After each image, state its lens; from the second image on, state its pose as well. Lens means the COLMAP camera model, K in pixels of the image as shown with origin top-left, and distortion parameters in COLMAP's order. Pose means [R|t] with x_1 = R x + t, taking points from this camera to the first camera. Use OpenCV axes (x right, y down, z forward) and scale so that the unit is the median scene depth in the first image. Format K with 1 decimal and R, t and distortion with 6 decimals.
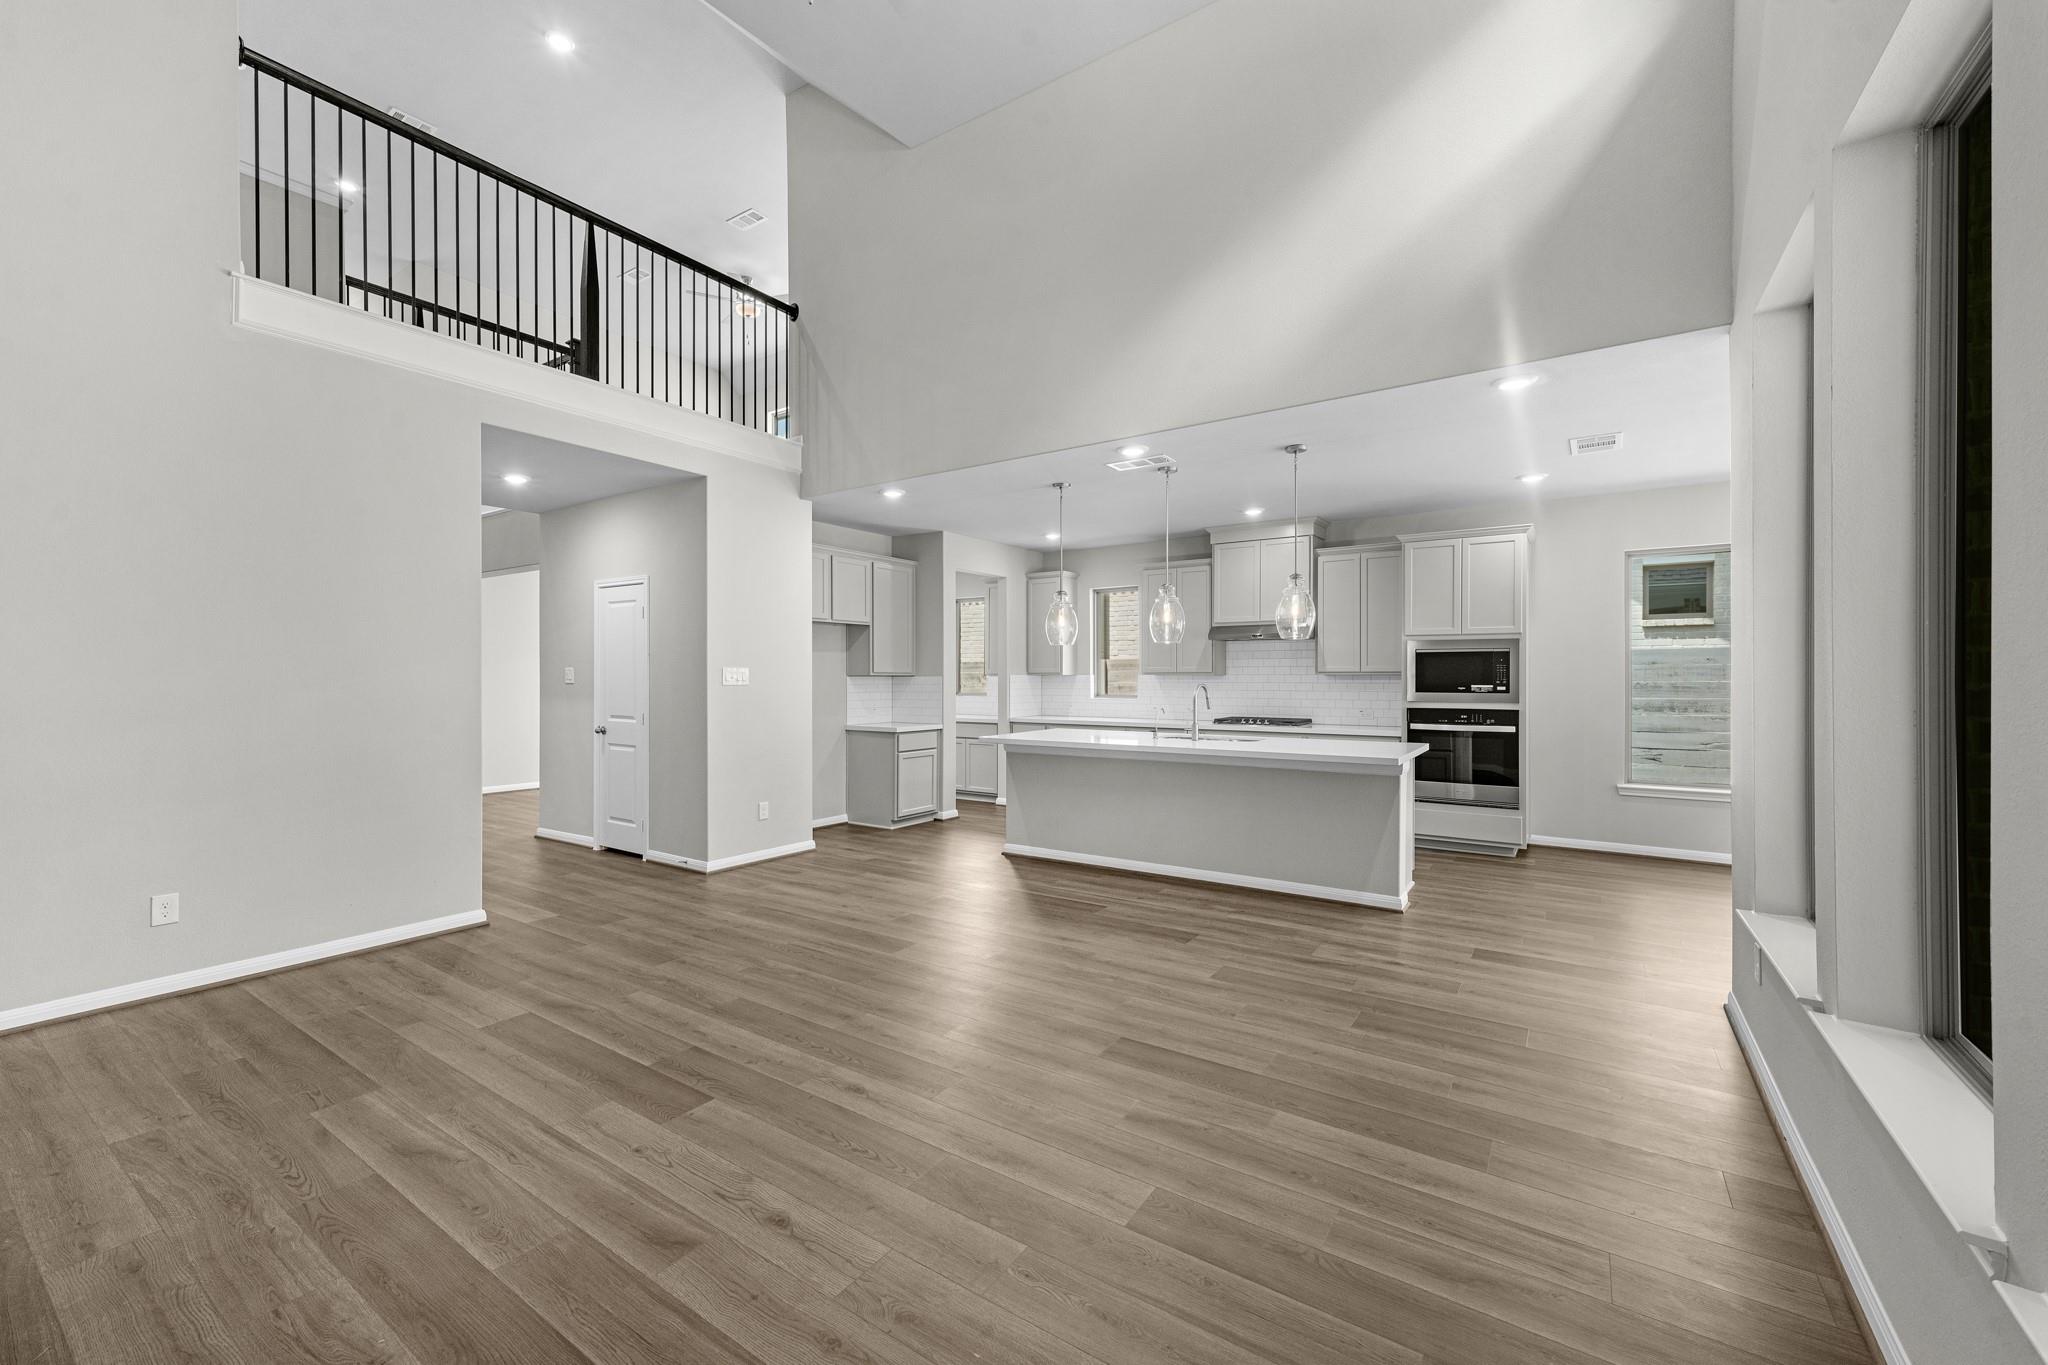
lens RADIAL K [[815.5, 0, 1024.0], [0, 815.5, 682.5], [0, 0, 1]] dist [0.006260, 0.000091]
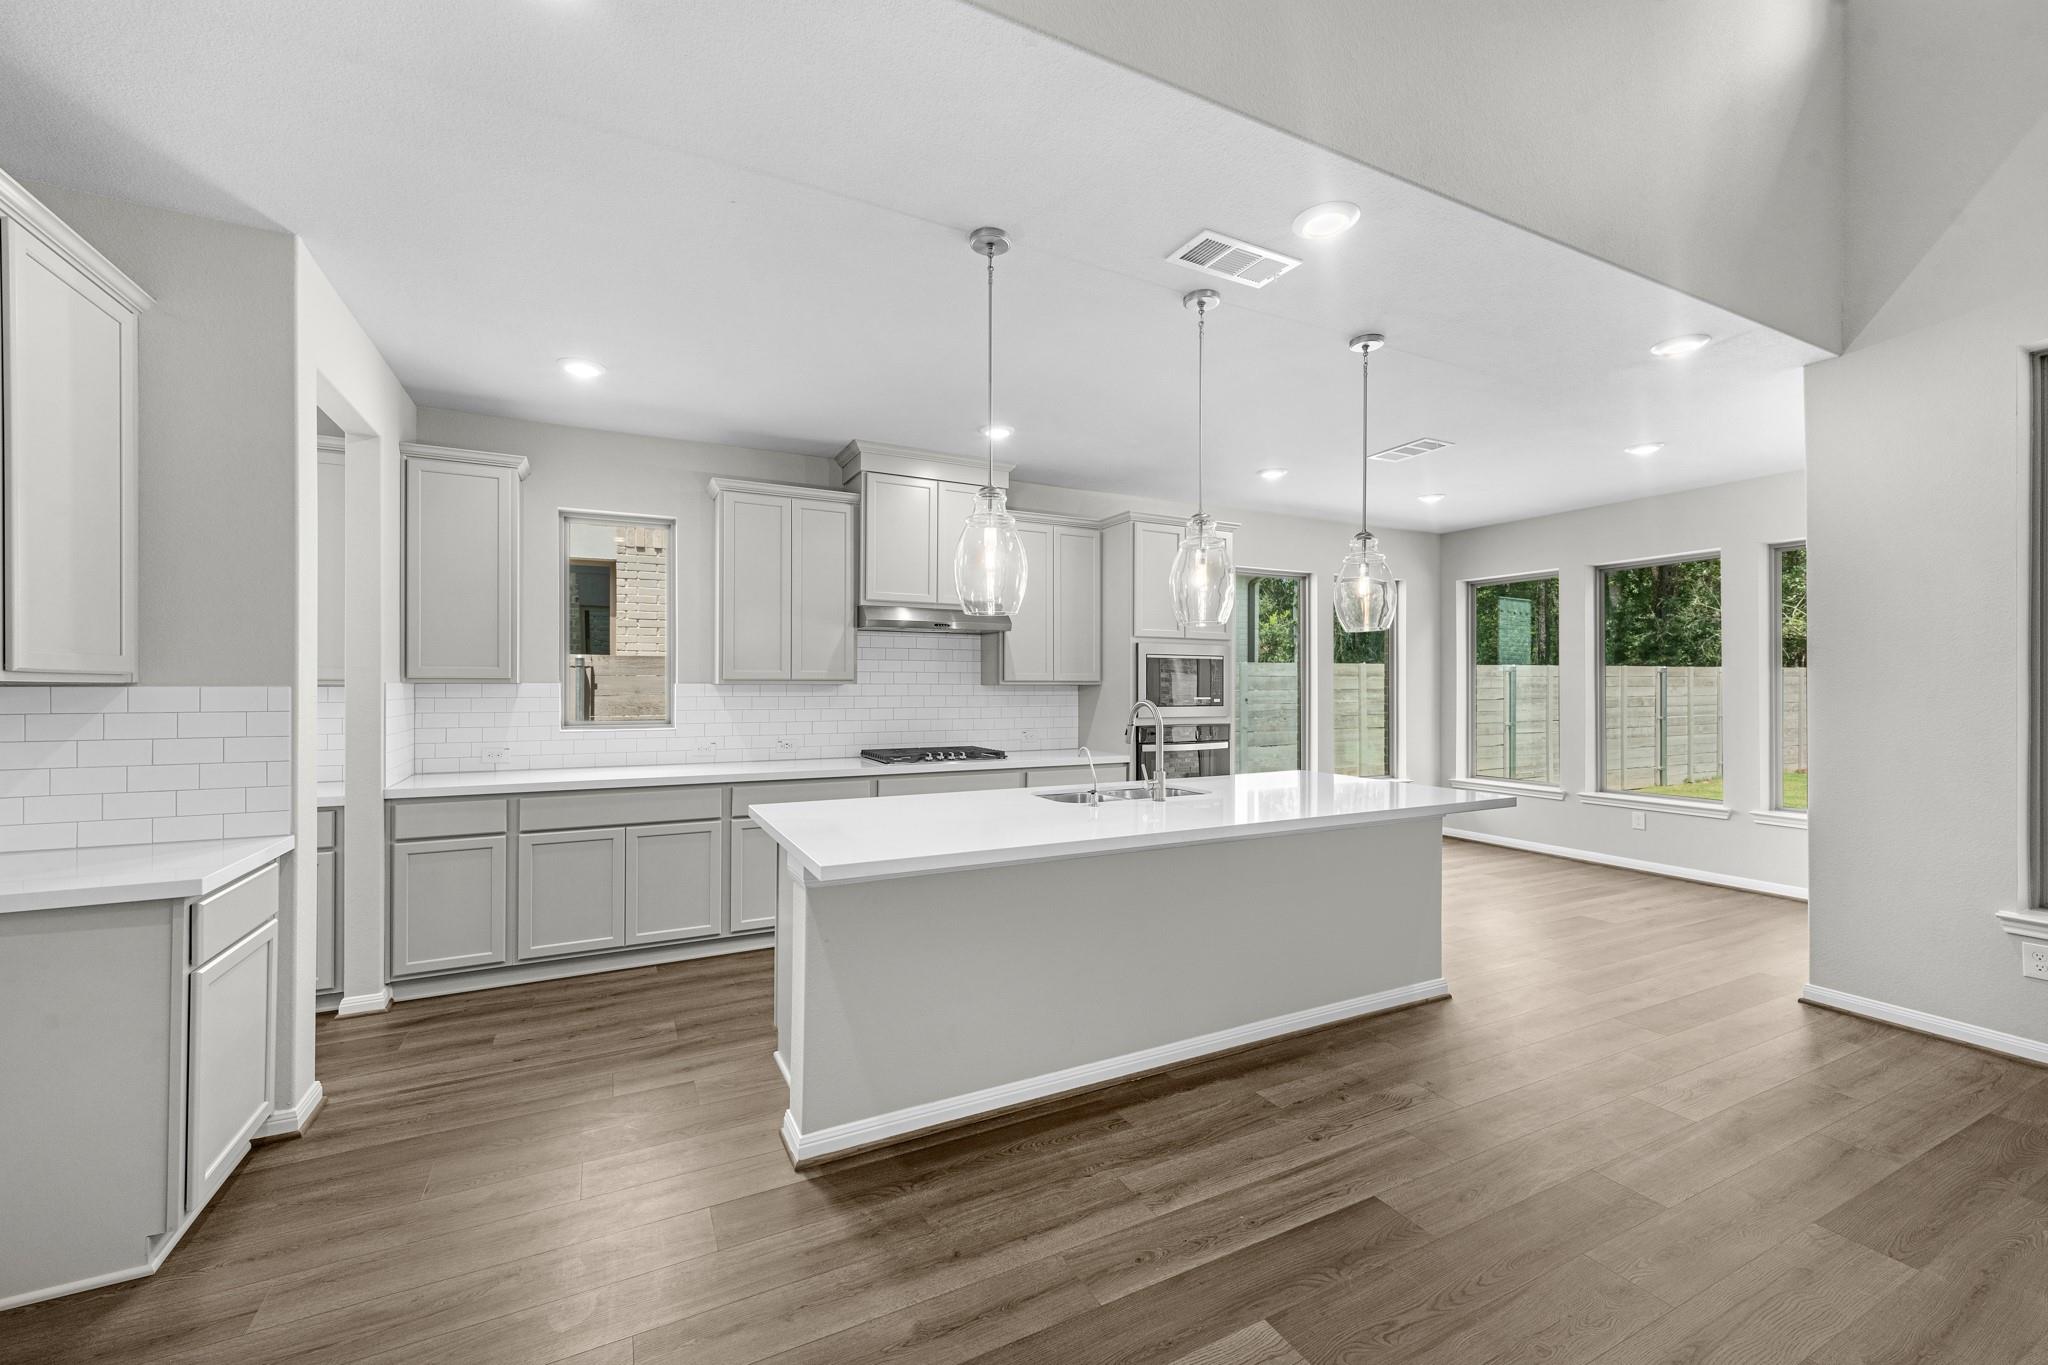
lens RADIAL K [[815.5, 0, 1024.0], [0, 815.5, 682.5], [0, 0, 1]] dist [0.006260, 0.000091]
pose [[0.486550, 0.005216, 0.873637, -0.247656], [0.005165, 0.999948, -0.008846, -0.004600], [-0.873637, 0.008816, 0.486498, 0.600618]]
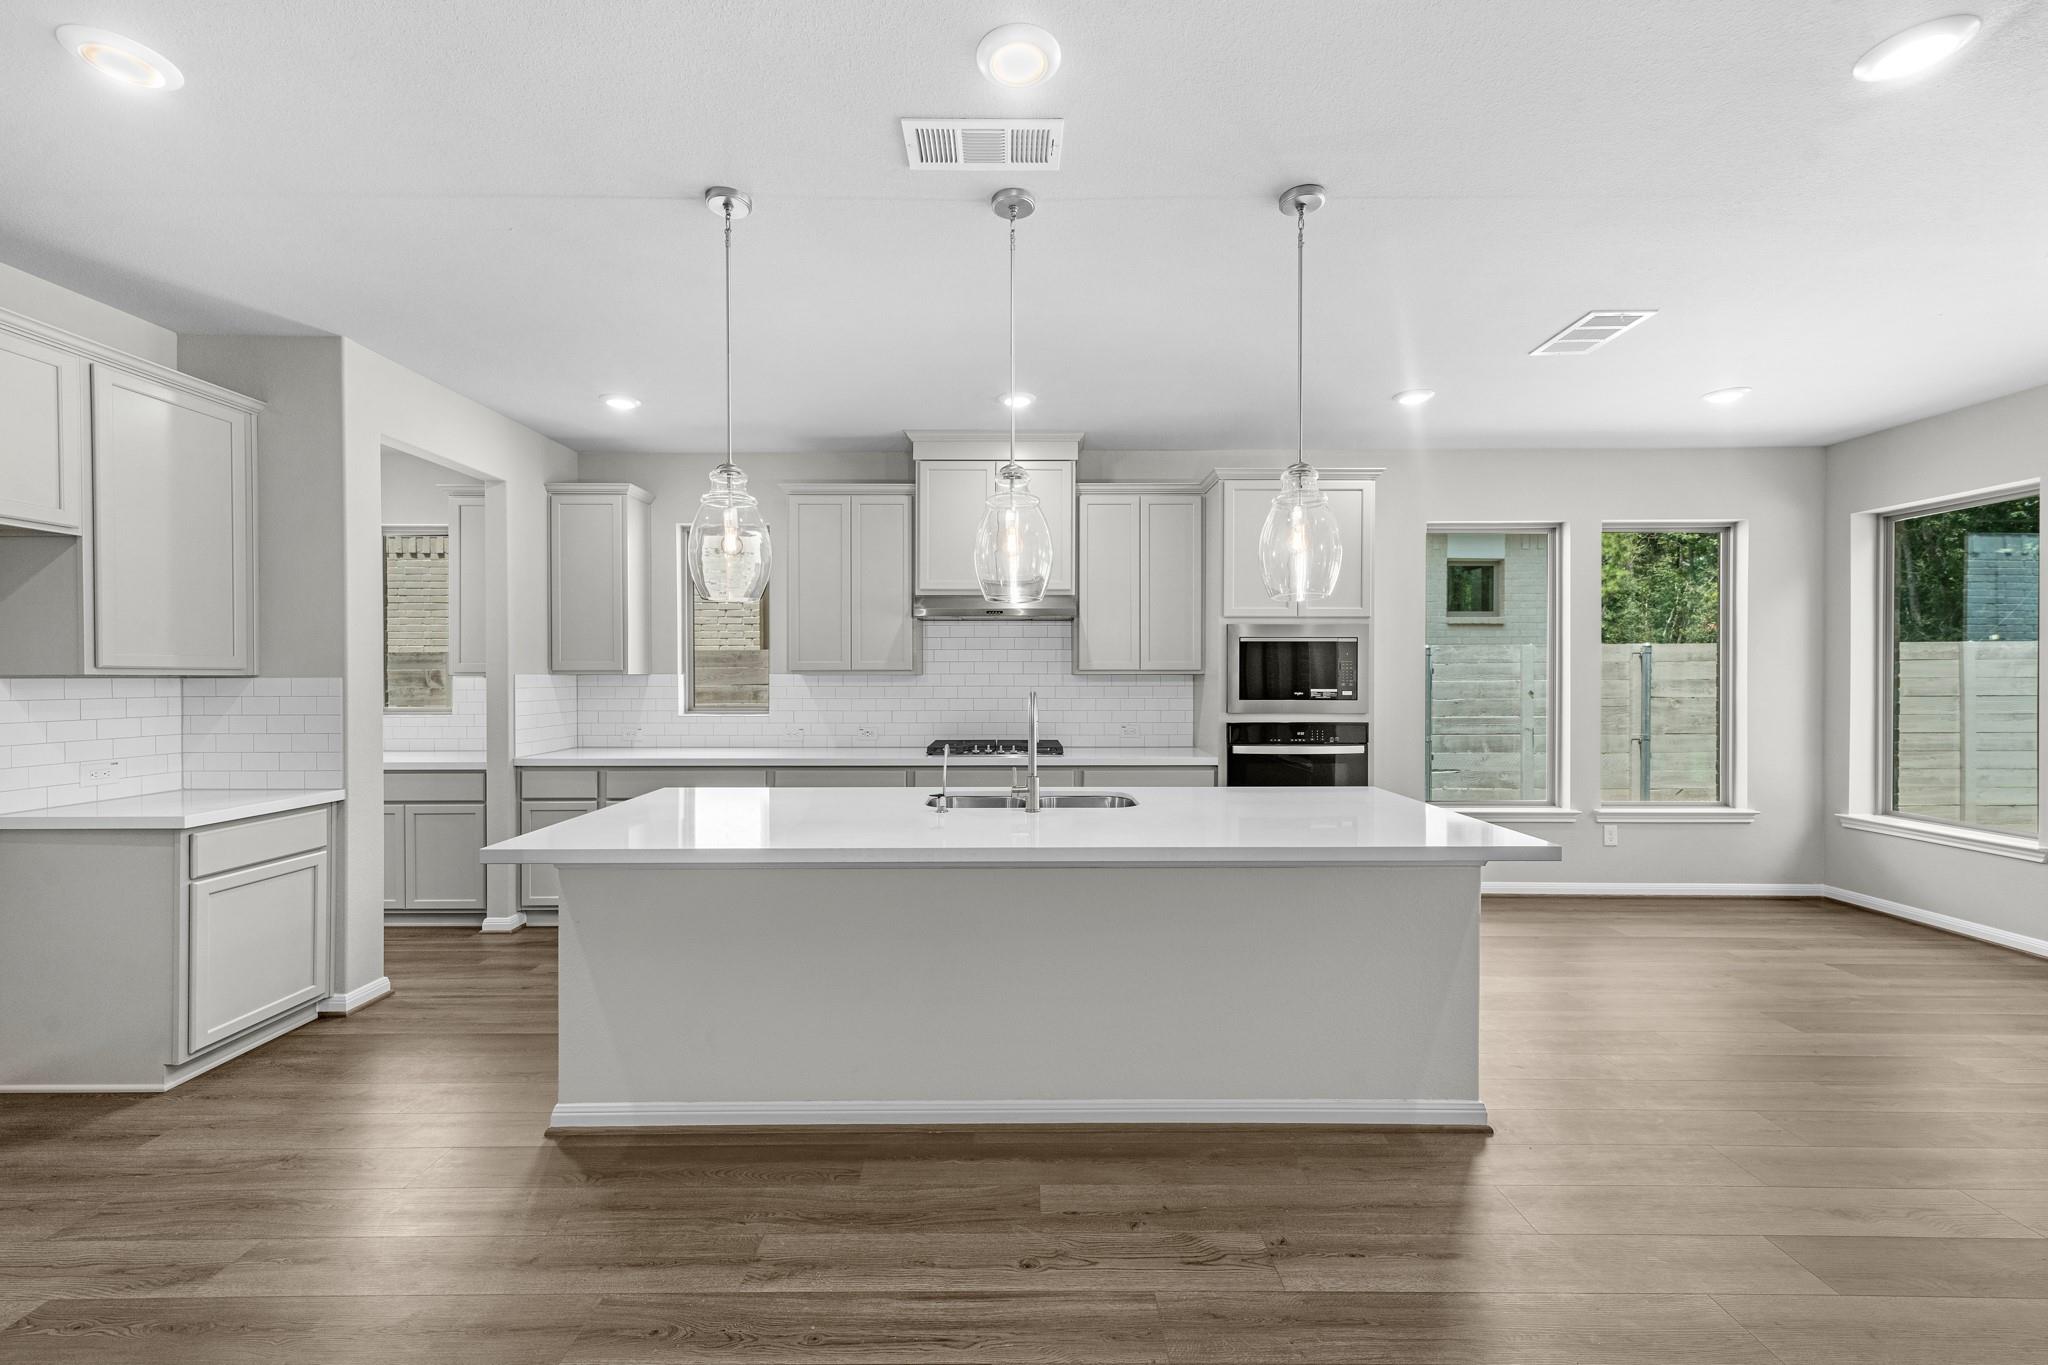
lens RADIAL K [[815.5, 0, 1024.0], [0, 815.5, 682.5], [0, 0, 1]] dist [0.006260, 0.000091]
pose [[0.828523, -0.005128, 0.559931, -0.045457], [0.004684, 0.999987, 0.002227, -0.004288], [-0.559935, 0.000778, 0.828536, 0.451355]]
